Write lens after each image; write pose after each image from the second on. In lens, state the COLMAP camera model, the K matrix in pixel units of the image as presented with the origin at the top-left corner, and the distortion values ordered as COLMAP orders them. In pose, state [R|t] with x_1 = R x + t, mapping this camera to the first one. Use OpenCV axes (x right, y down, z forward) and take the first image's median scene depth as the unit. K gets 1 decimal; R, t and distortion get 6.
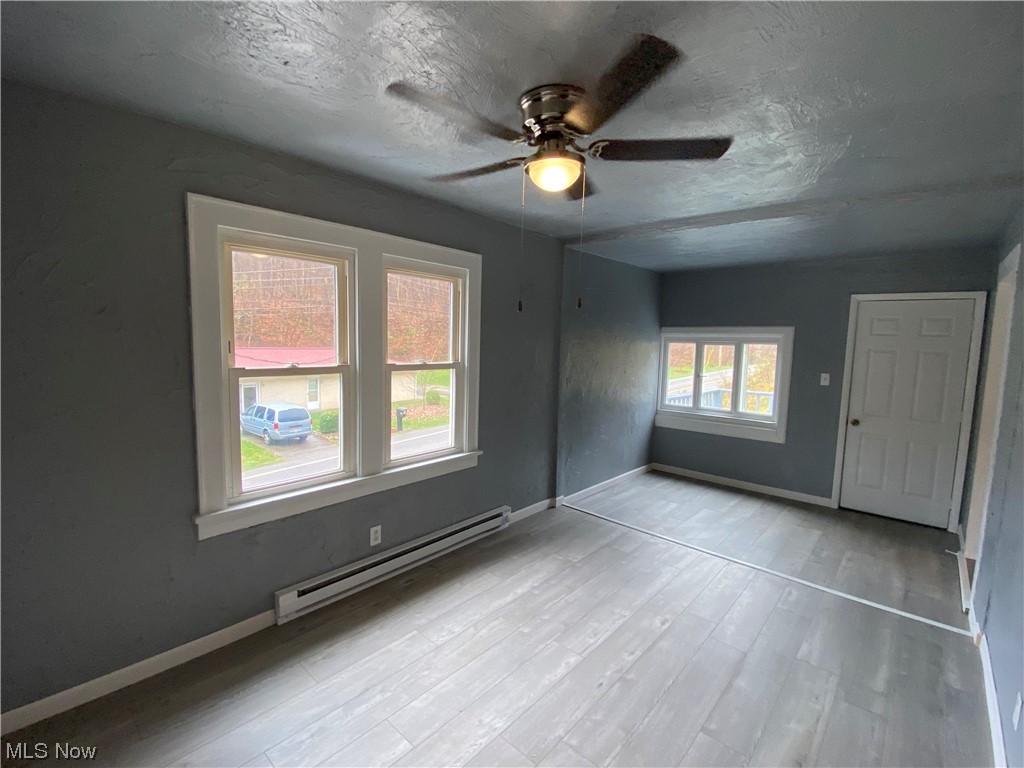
lens RADIAL K [[464.6, 0, 512.0], [0, 464.6, 384.0], [0, 0, 1]] dist [0.028544, -0.029645]
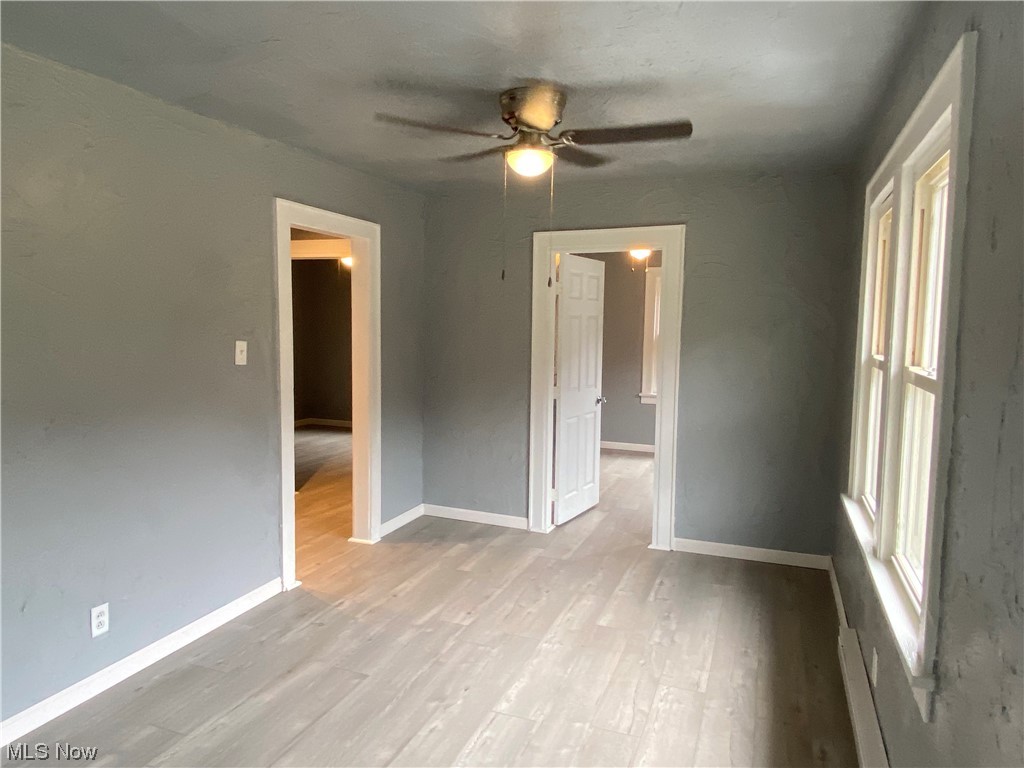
lens RADIAL K [[675.8, 0, 512.0], [0, 675.8, 384.0], [0, 0, 1]] dist [0.114218, -0.156117]
pose [[-0.935676, -0.002280, -0.352852, 0.335750], [-0.072961, 0.979619, 0.187144, -0.111263], [0.345234, 0.200851, -0.916773, 1.239791]]
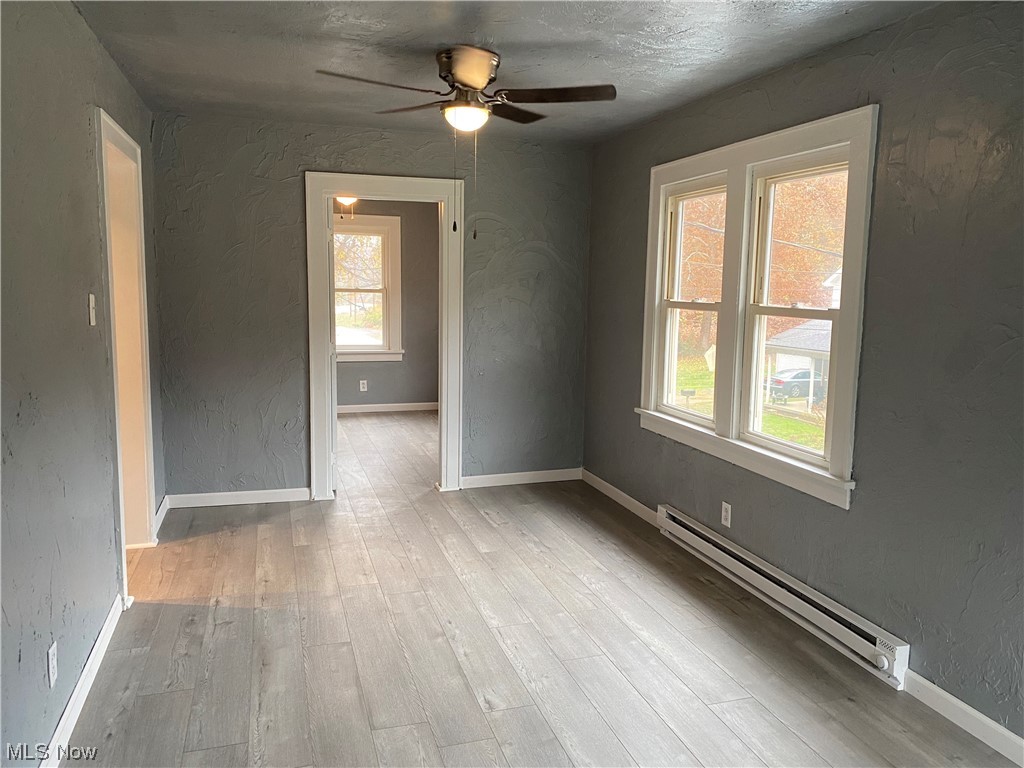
lens RADIAL K [[772.3, 0, 512.0], [0, 772.3, 384.0], [0, 0, 1]] dist [0.078639, -0.119625]
pose [[-0.511069, 0.085600, -0.855267, 0.838791], [-0.117267, 0.978781, 0.168036, -0.067657], [0.851503, 0.186173, -0.490186, 1.045621]]
